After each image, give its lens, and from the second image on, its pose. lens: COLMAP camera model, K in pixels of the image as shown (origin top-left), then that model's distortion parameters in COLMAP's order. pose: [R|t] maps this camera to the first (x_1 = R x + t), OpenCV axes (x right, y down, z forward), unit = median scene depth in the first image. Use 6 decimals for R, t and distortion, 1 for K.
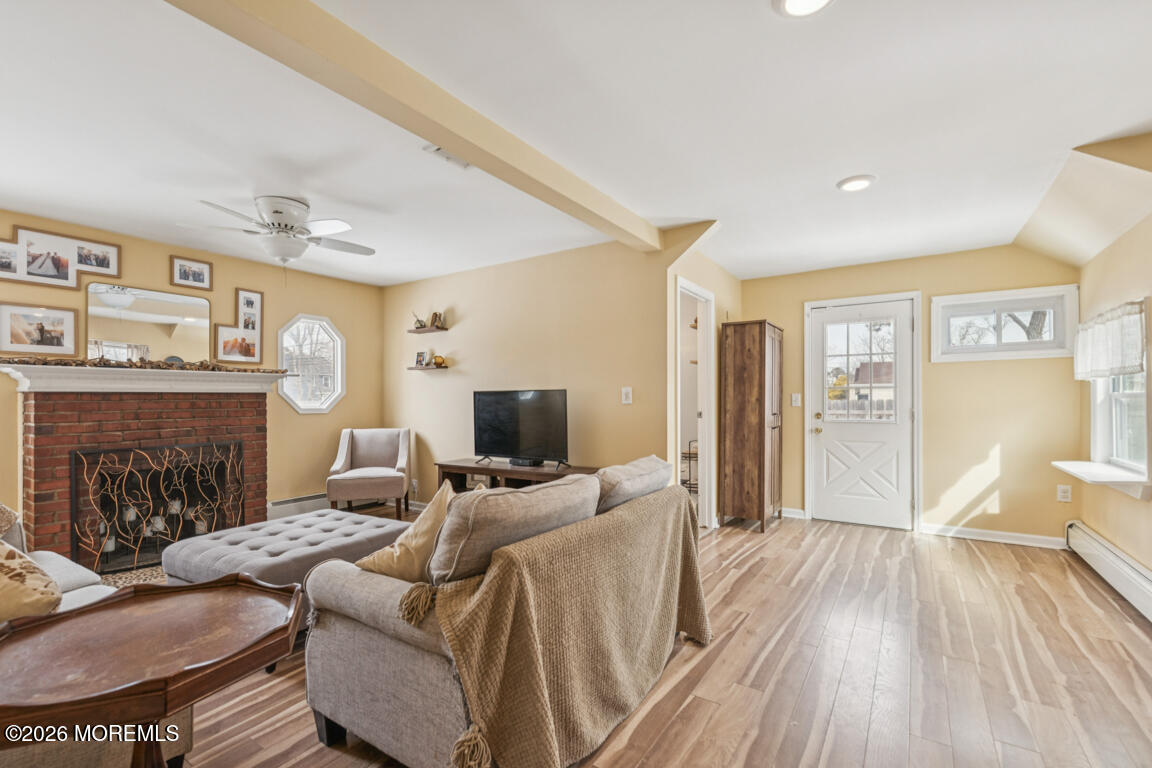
lens RADIAL K [[507.9, 0, 575.0], [0, 507.9, 398.2], [0, 0, 1]] dist [0.004752, -0.002106]
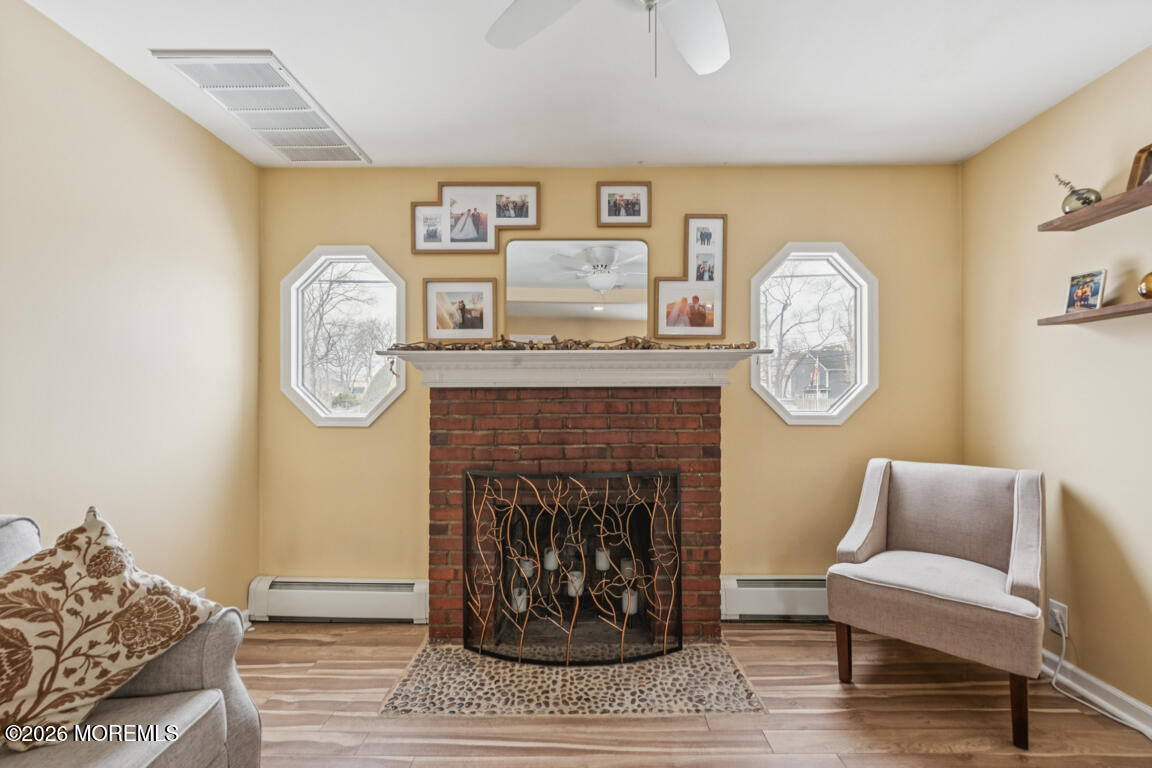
lens RADIAL K [[507.9, 0, 585.5], [0, 507.9, 395.7], [0, 0, 1]] dist [0.004752, -0.002106]
pose [[0.550867, 0.000818, -0.834593, -0.237577], [-0.000655, 1.000000, 0.000547, -0.001106], [0.834593, 0.000245, 0.550867, 0.600220]]
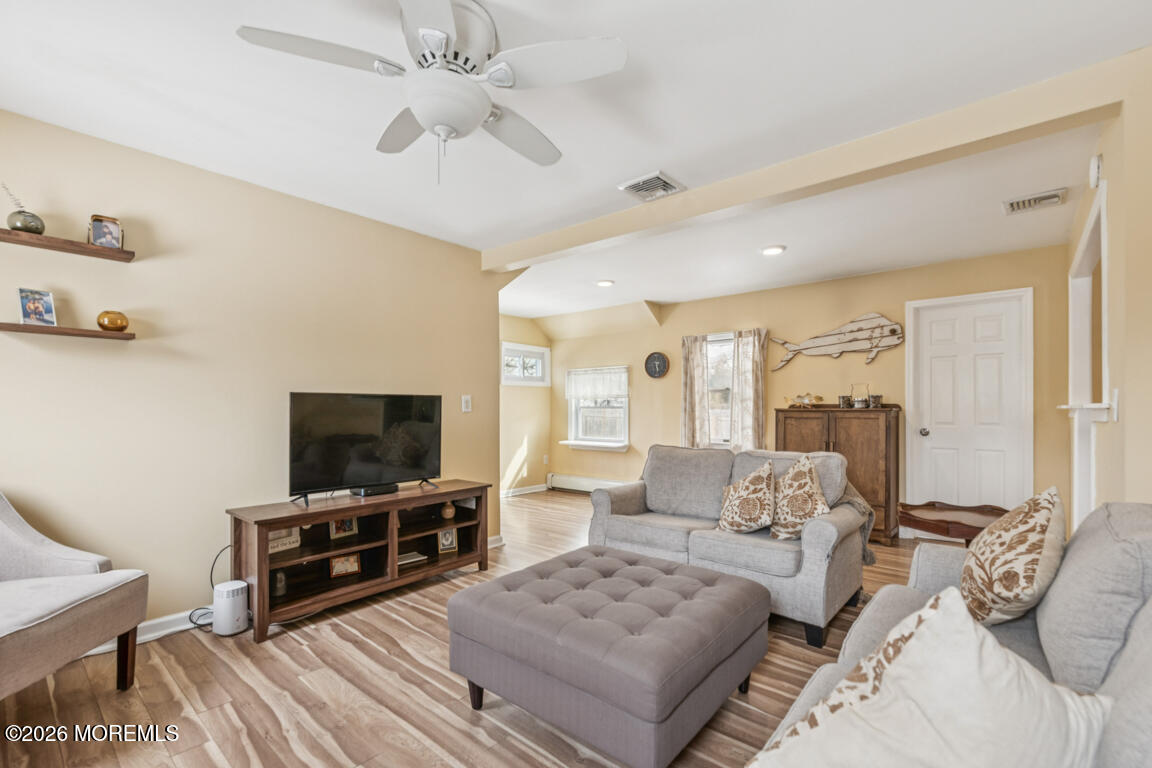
lens RADIAL K [[507.9, 0, 584.3], [0, 507.9, 405.4], [0, 0, 1]] dist [0.004752, -0.002106]
pose [[0.109730, 0.011010, 0.993900, -0.825039], [-0.004965, 0.999932, -0.010529, 0.007476], [-0.993949, -0.003780, 0.109777, 0.621520]]
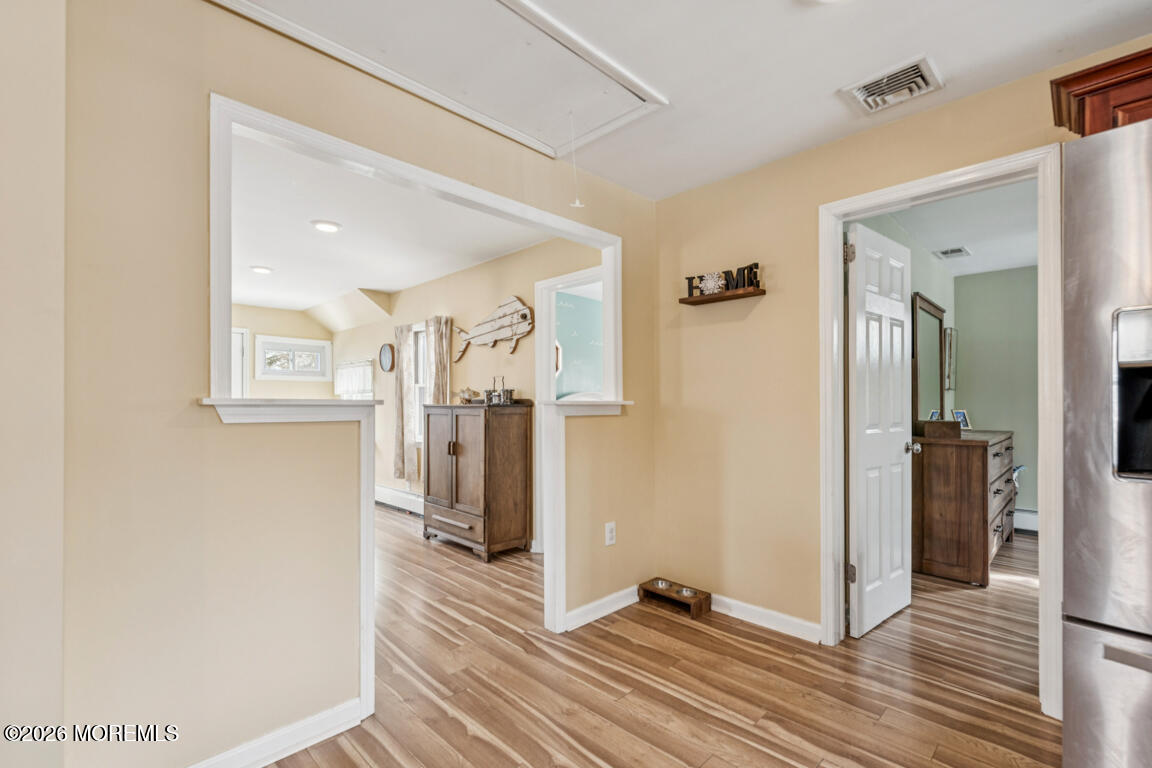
lens RADIAL K [[507.9, 0, 572.3], [0, 507.9, 401.6], [0, 0, 1]] dist [0.004752, -0.002106]
pose [[0.204074, 0.005557, 0.978940, -0.585049], [-0.002645, 0.999983, -0.005125, -0.001109], [-0.978952, -0.001543, 0.204085, -0.207840]]
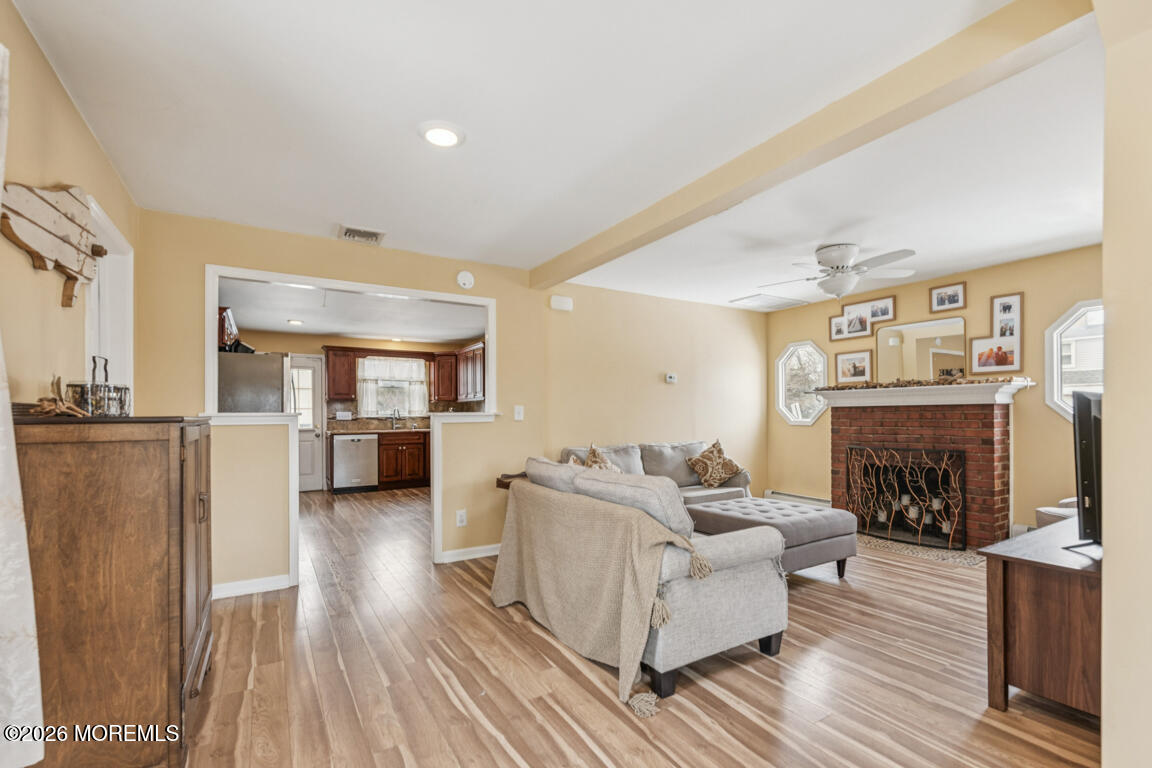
lens RADIAL K [[507.9, 0, 573.2], [0, 507.9, 411.6], [0, 0, 1]] dist [0.004752, -0.002106]
pose [[-0.421619, 0.001558, -0.906772, 0.600555], [0.009629, 0.999950, -0.002759, -0.001071], [0.906722, -0.009895, -0.421613, 0.723099]]
